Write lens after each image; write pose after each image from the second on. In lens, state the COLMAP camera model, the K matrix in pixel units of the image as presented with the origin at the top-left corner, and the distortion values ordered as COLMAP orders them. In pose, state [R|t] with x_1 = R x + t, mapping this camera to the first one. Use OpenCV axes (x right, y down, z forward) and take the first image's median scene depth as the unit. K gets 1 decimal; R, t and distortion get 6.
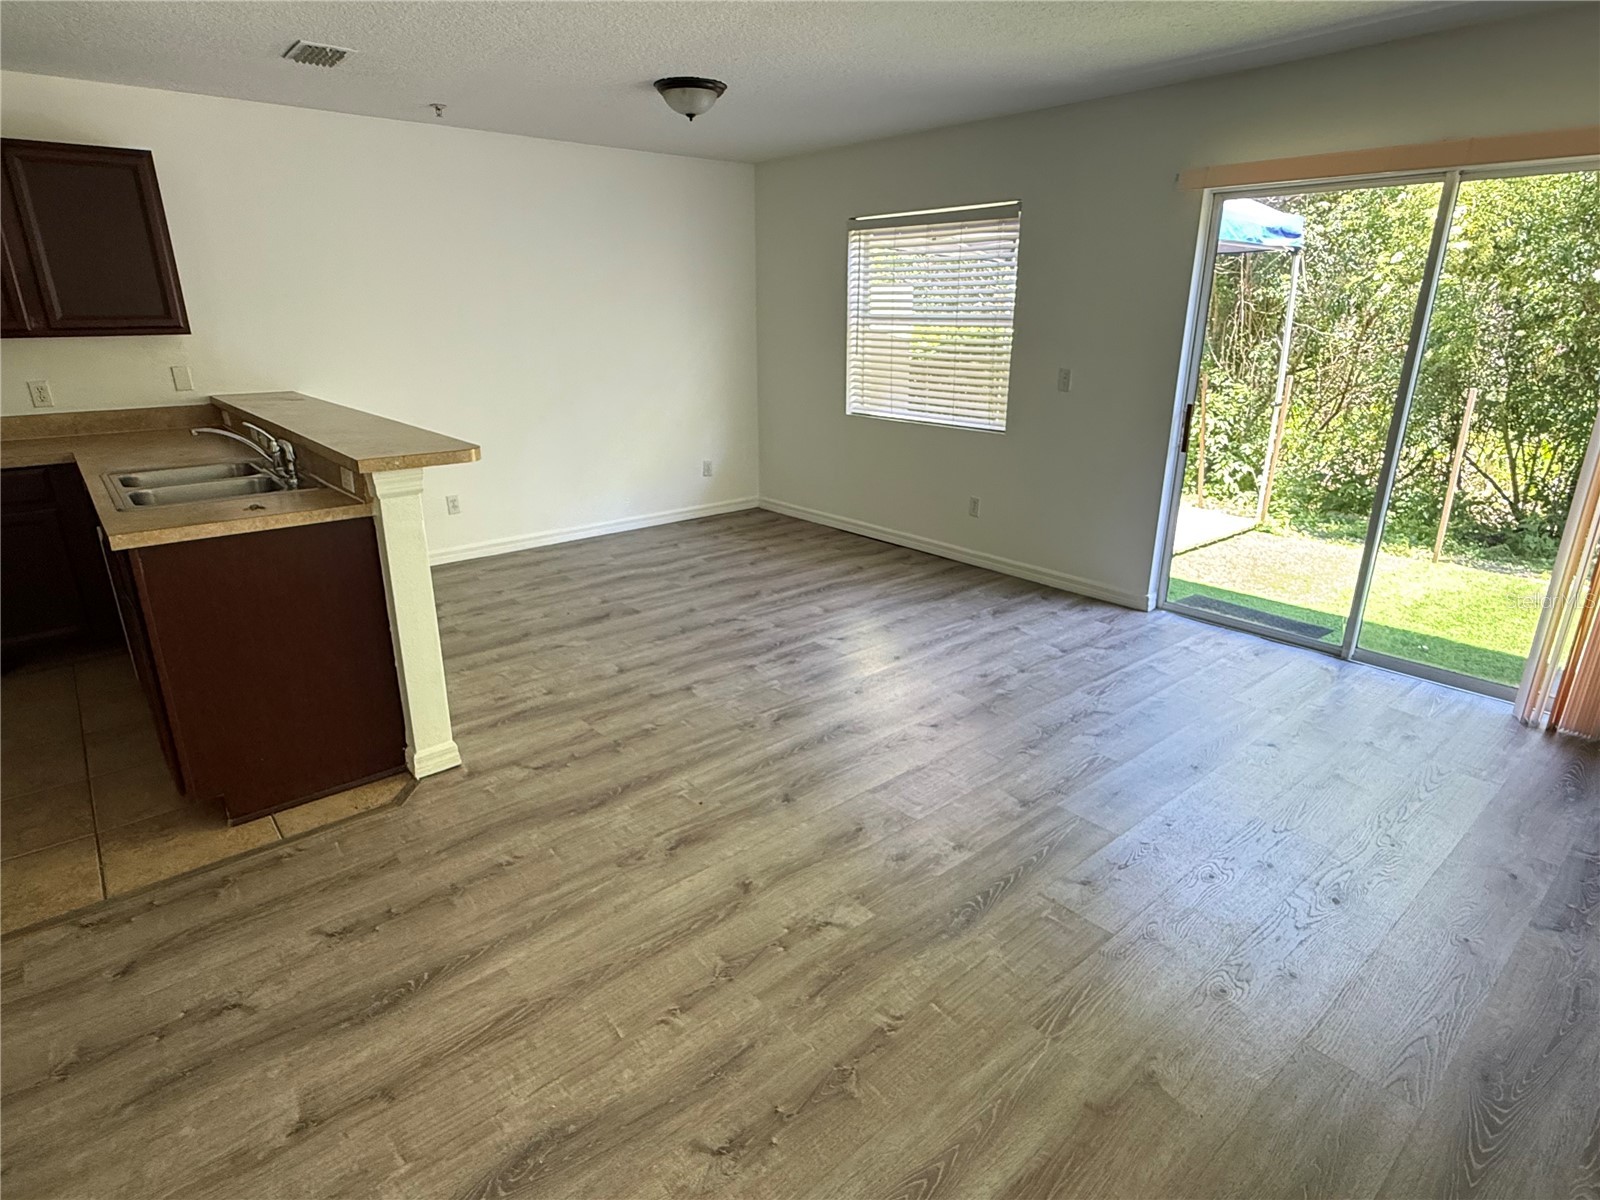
lens RADIAL K [[874.6, 0, 800.5], [0, 874.6, 601.7], [0, 0, 1]] dist [-0.000643, -0.000281]
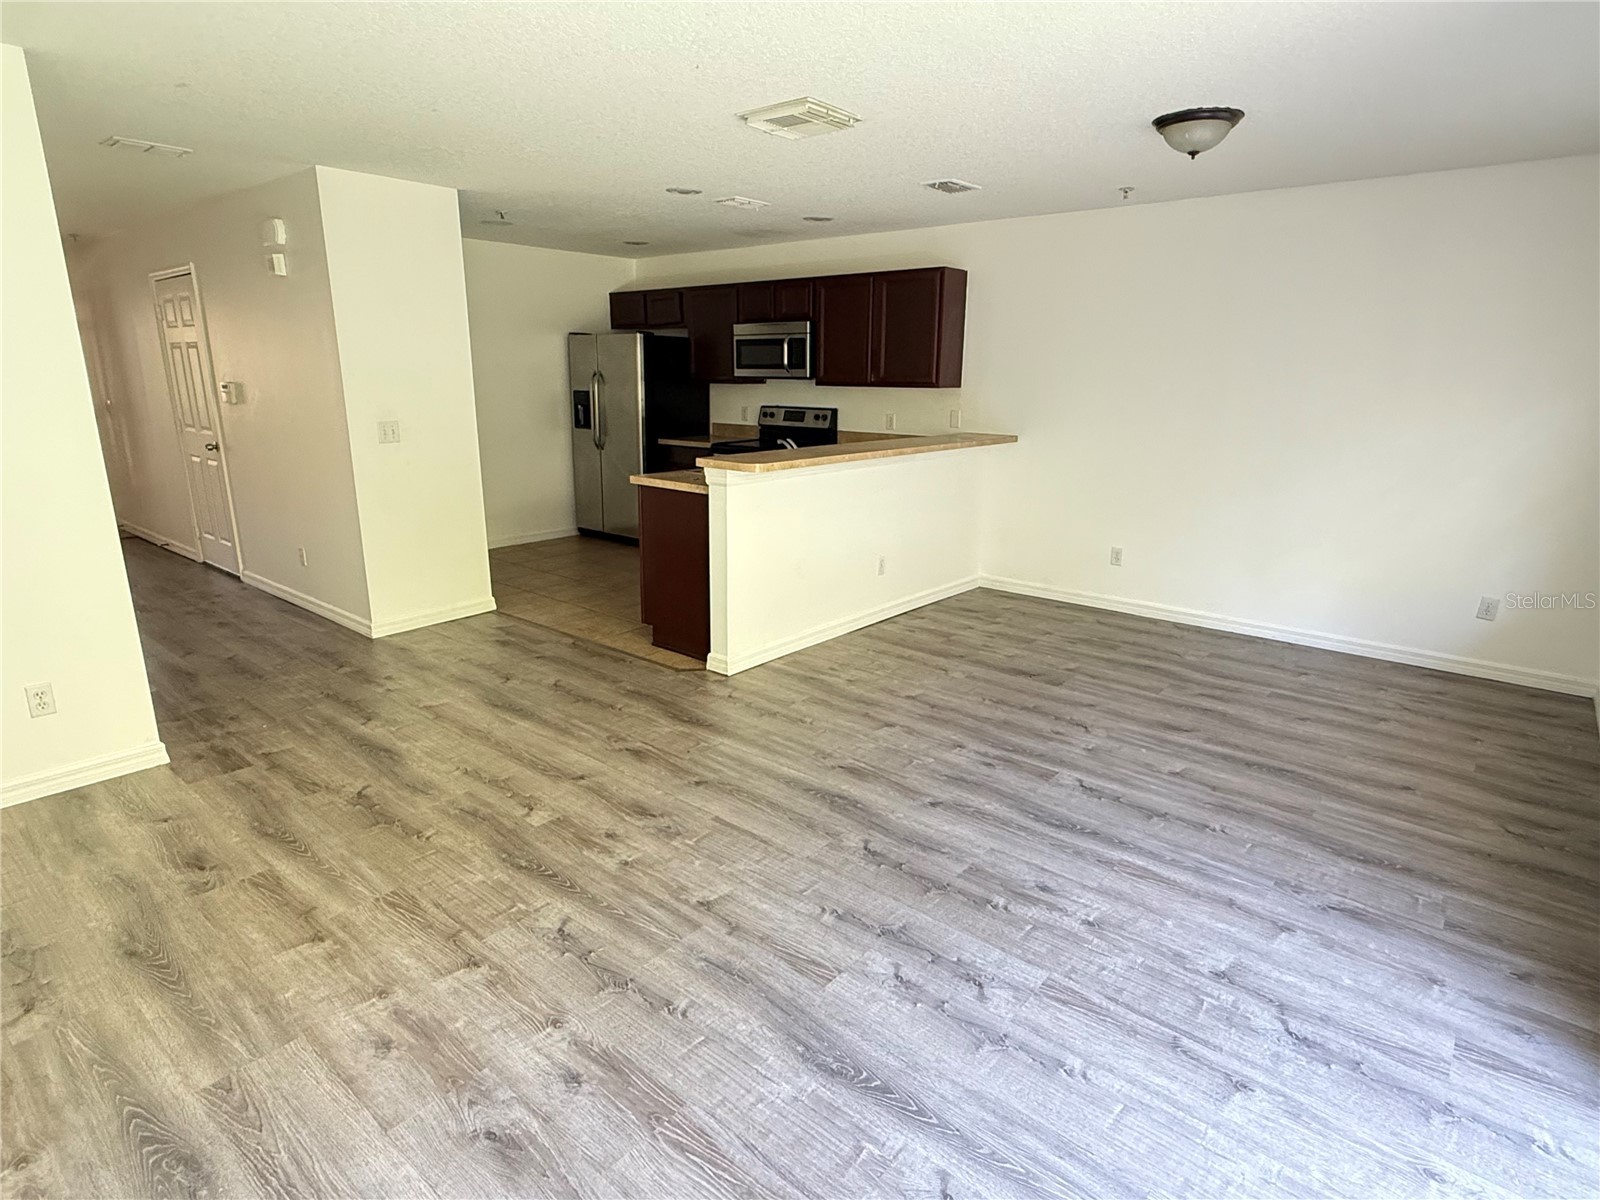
lens RADIAL K [[874.6, 0, 799.9], [0, 874.6, 600.3], [0, 0, 1]] dist [-0.000643, -0.000281]
pose [[0.153041, 0.254517, -0.954882, 0.717608], [-0.324985, 0.925483, 0.194595, -0.182943], [0.933254, 0.280541, 0.224351, 0.542132]]
